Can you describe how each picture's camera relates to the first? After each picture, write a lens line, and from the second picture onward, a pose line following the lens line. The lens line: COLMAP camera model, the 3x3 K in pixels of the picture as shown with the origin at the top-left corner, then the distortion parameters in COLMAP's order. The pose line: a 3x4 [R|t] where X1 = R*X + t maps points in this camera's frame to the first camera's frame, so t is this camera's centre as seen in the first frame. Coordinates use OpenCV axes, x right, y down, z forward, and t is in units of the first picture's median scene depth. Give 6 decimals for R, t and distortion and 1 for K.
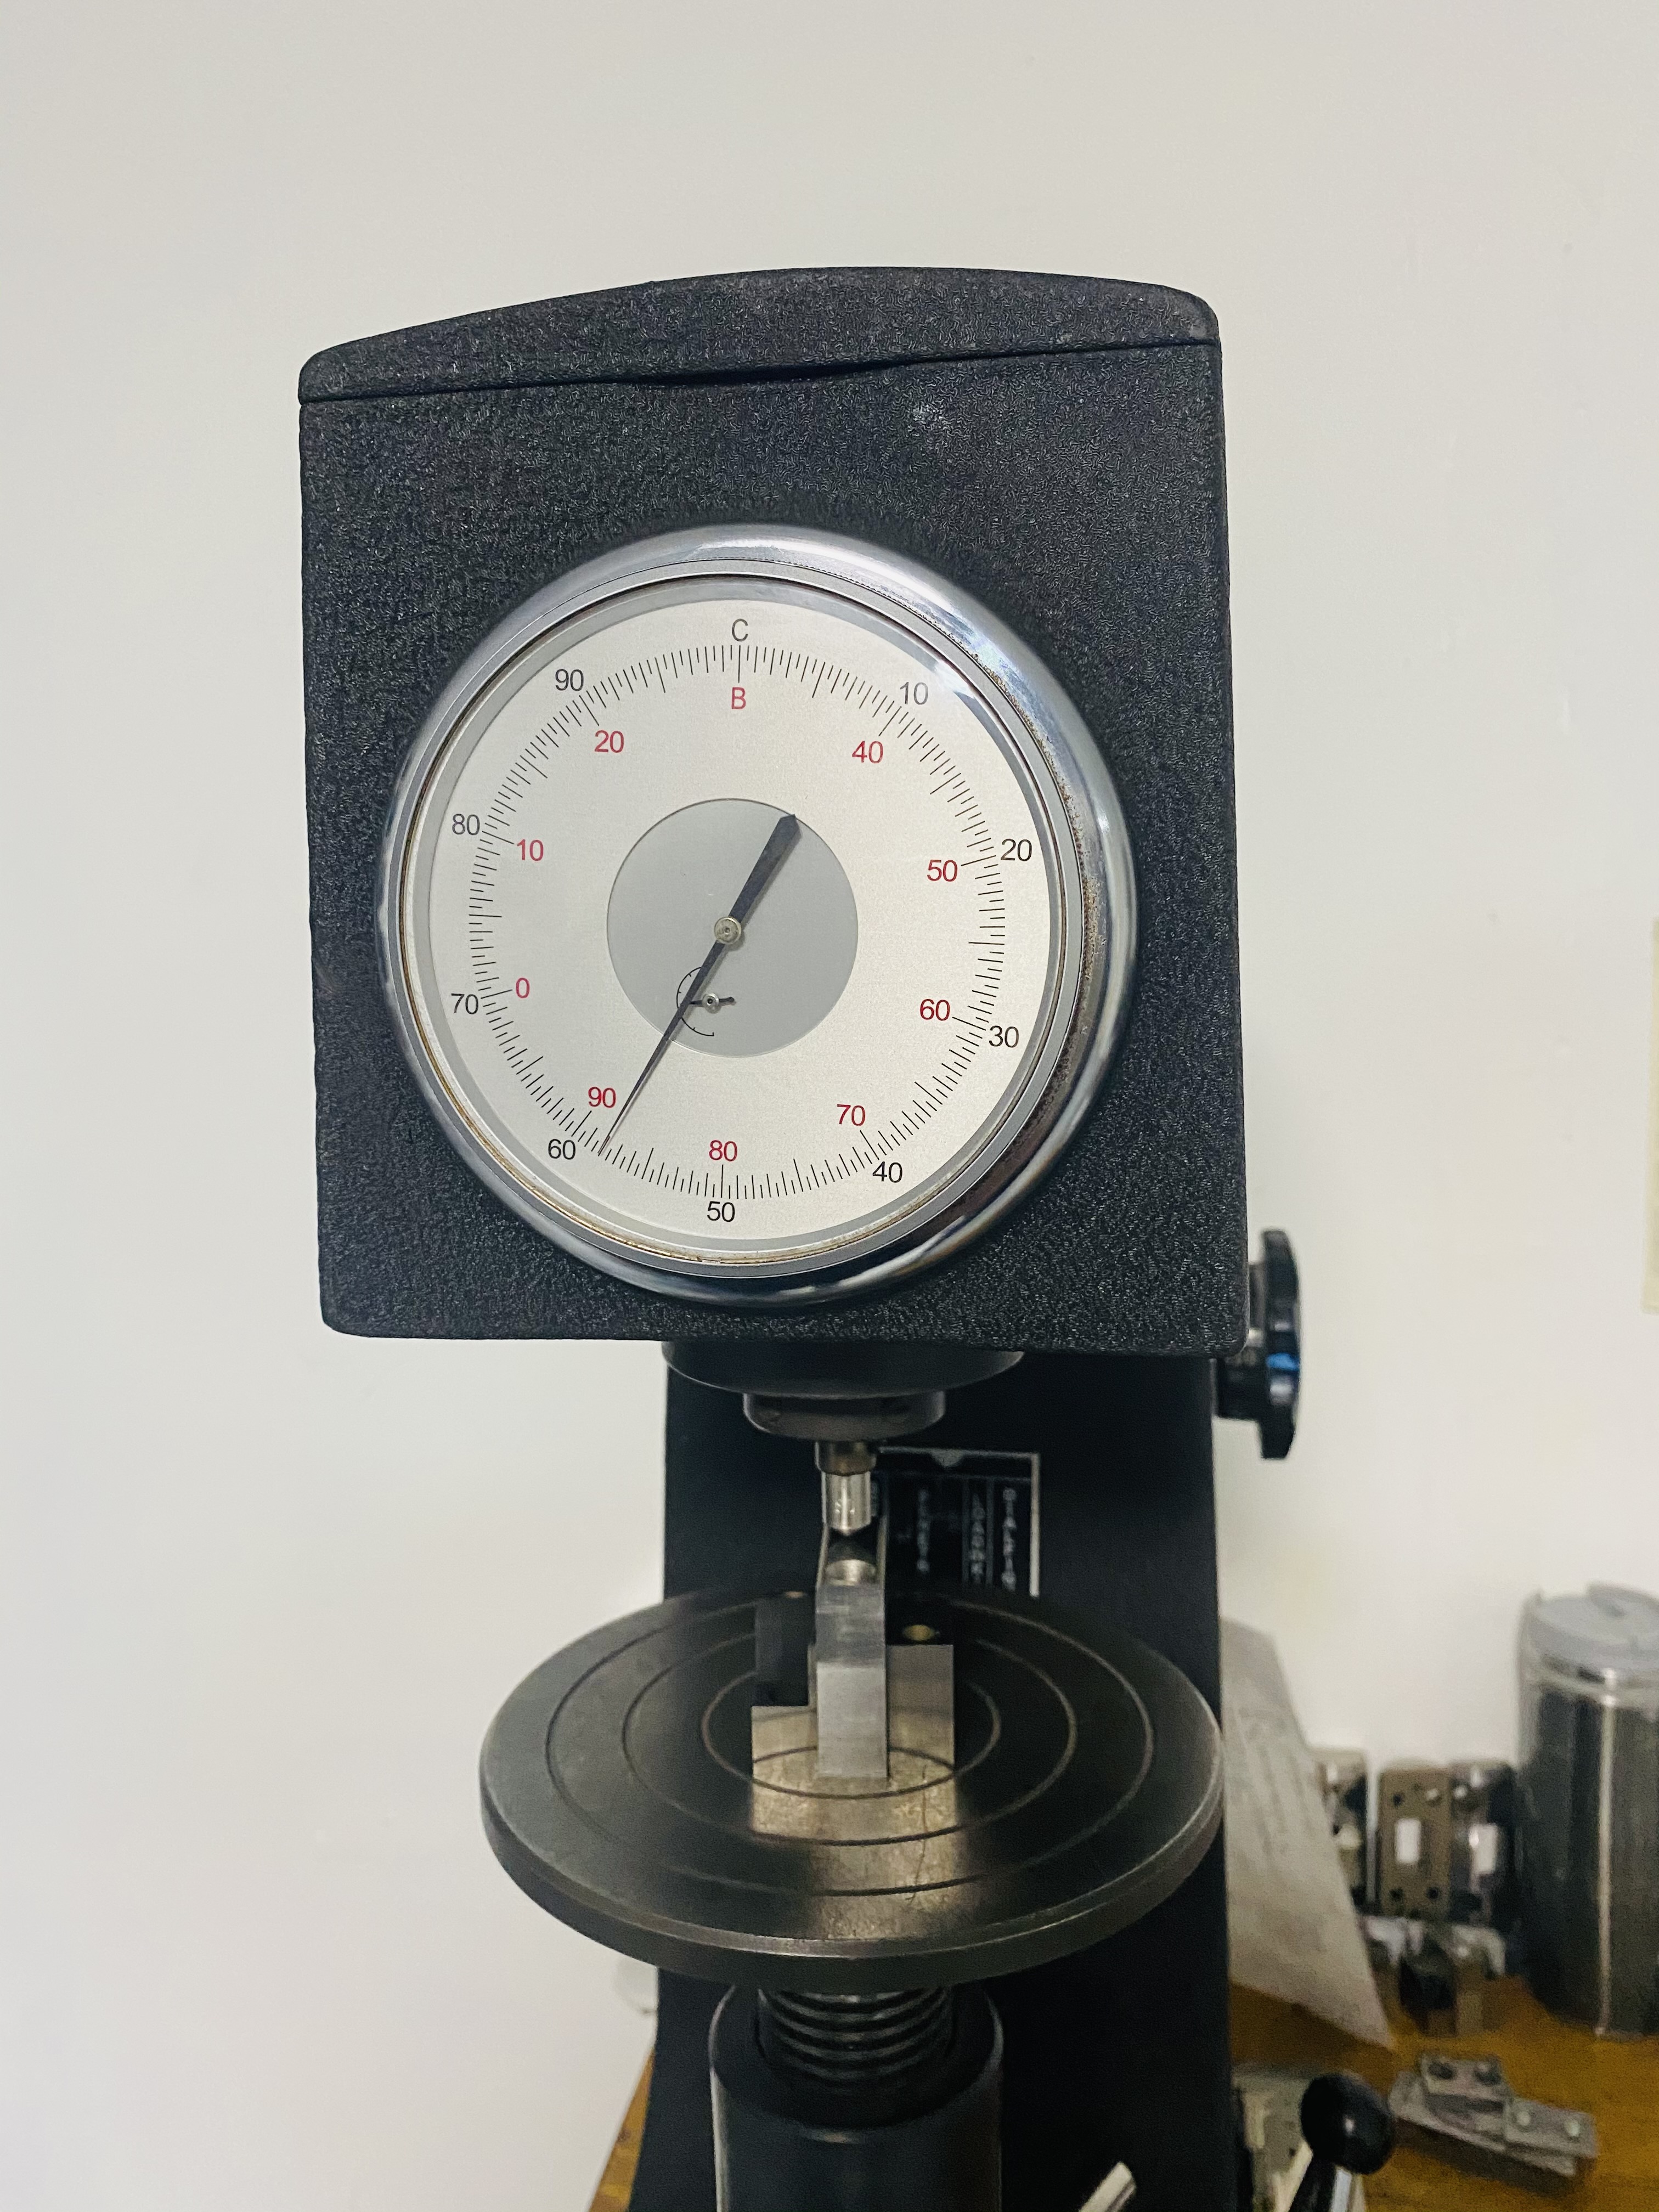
lens RADIAL K [[1673.0, 0, 807.7], [0, 1673.0, 1122.6], [0, 0, 1]] dist [0.233571, -0.279029]
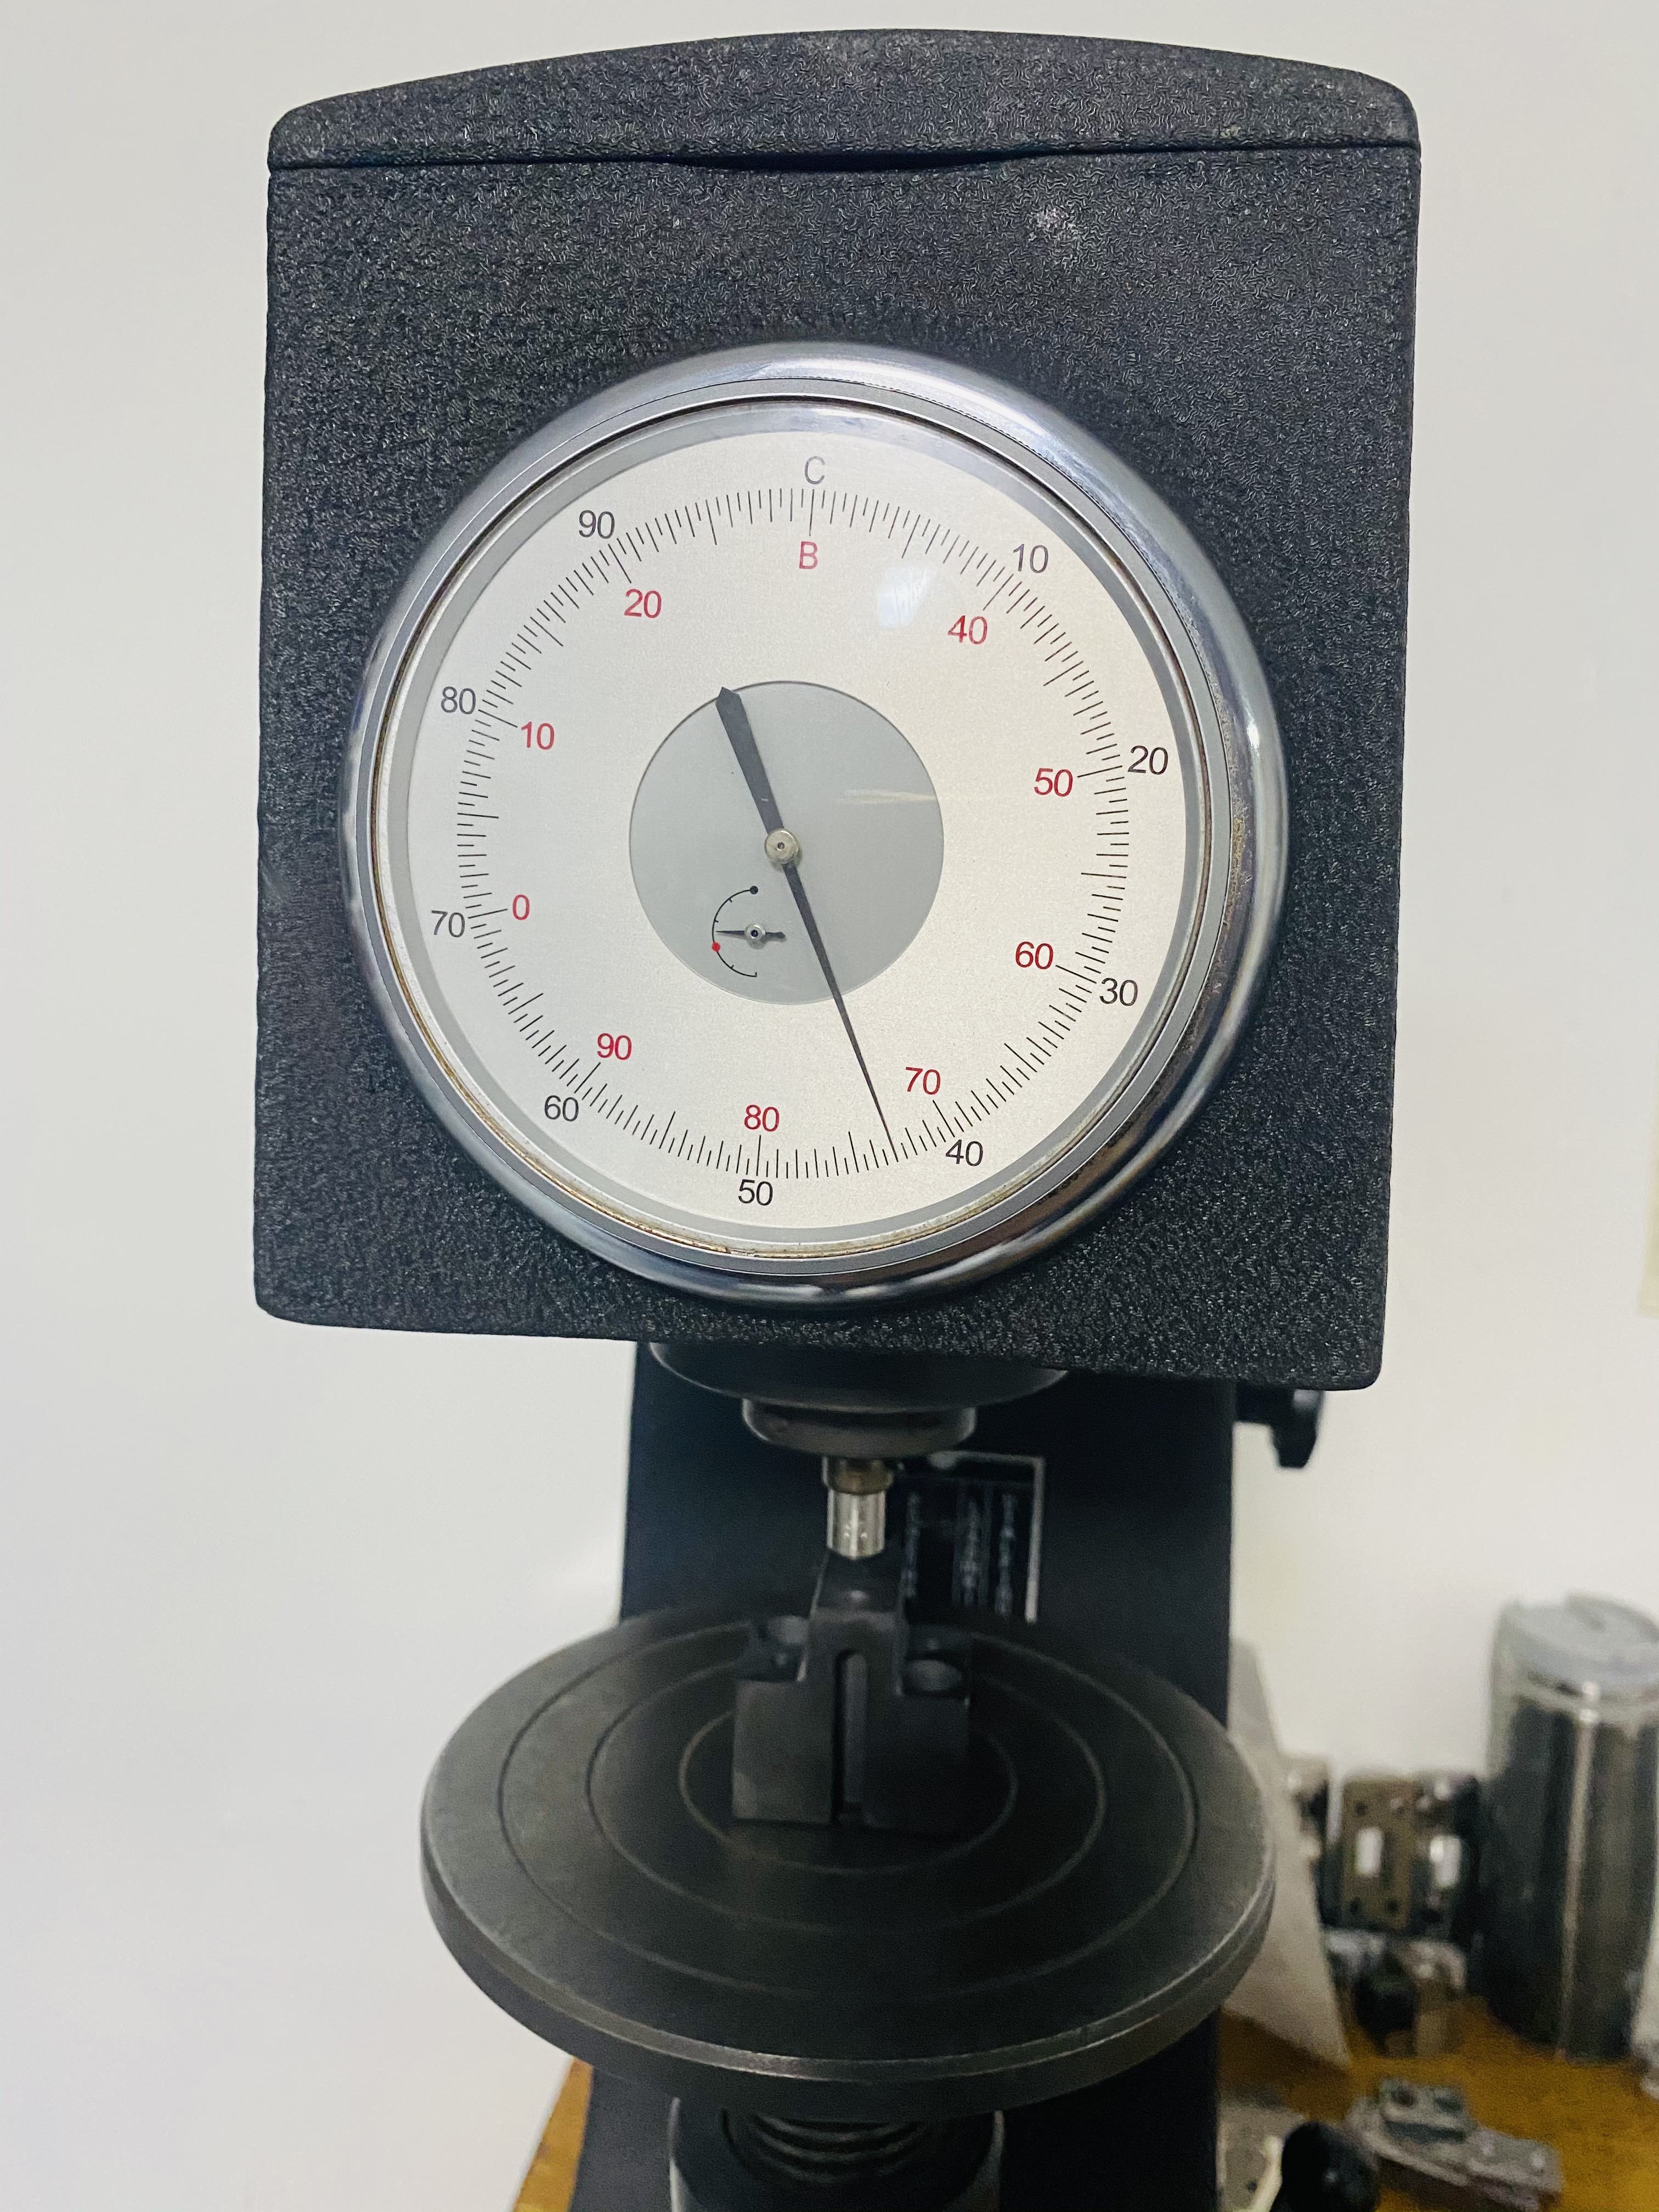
lens RADIAL K [[1676.9, 0, 829.5], [0, 1676.9, 1106.0], [0, 0, 1]] dist [0.144145, -0.107125]
pose [[0.998136, 0.040290, 0.045829, -0.054837], [-0.040766, 0.999124, 0.009503, 0.001790], [-0.045406, -0.011353, 0.998904, 0.184599]]
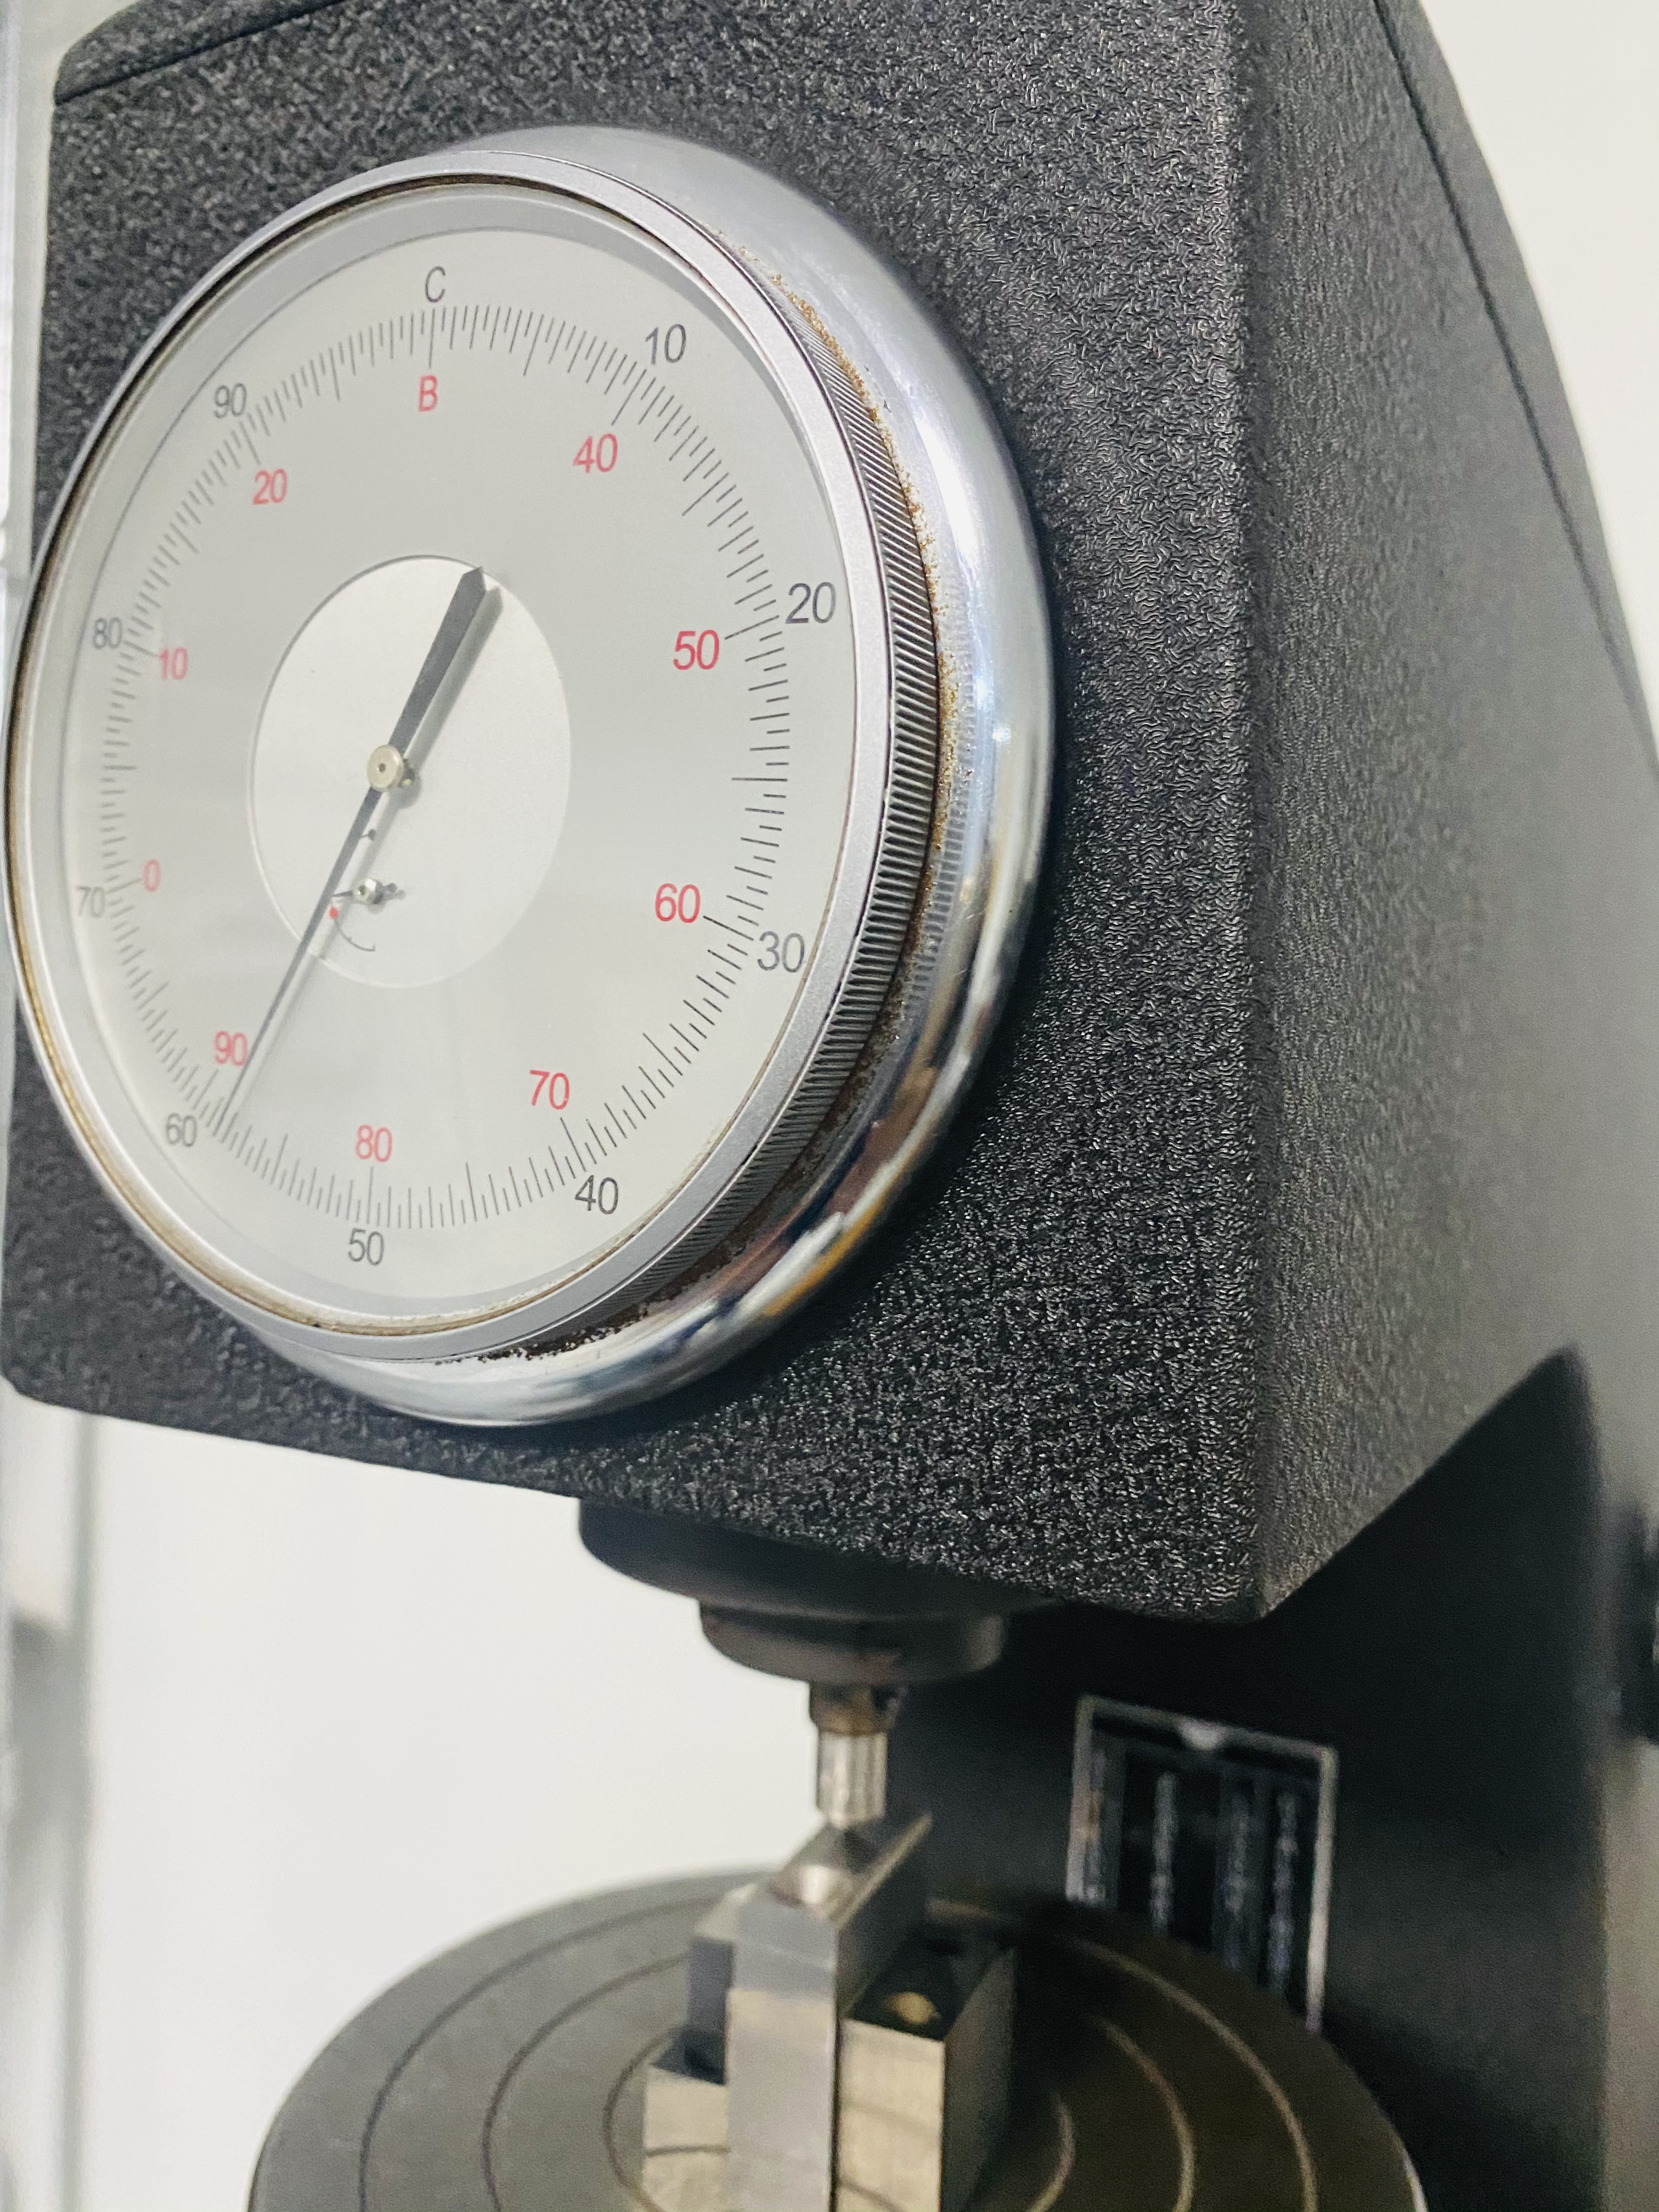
lens RADIAL K [[1688.7, 0, 829.5], [0, 1688.7, 1106.0], [0, 0, 1]] dist [0.066119, -0.119534]
pose [[0.944503, 0.061200, -0.322752, 0.294076], [-0.098849, 0.989906, -0.101567, 0.048498], [0.313279, 0.127834, 0.941018, 0.480218]]
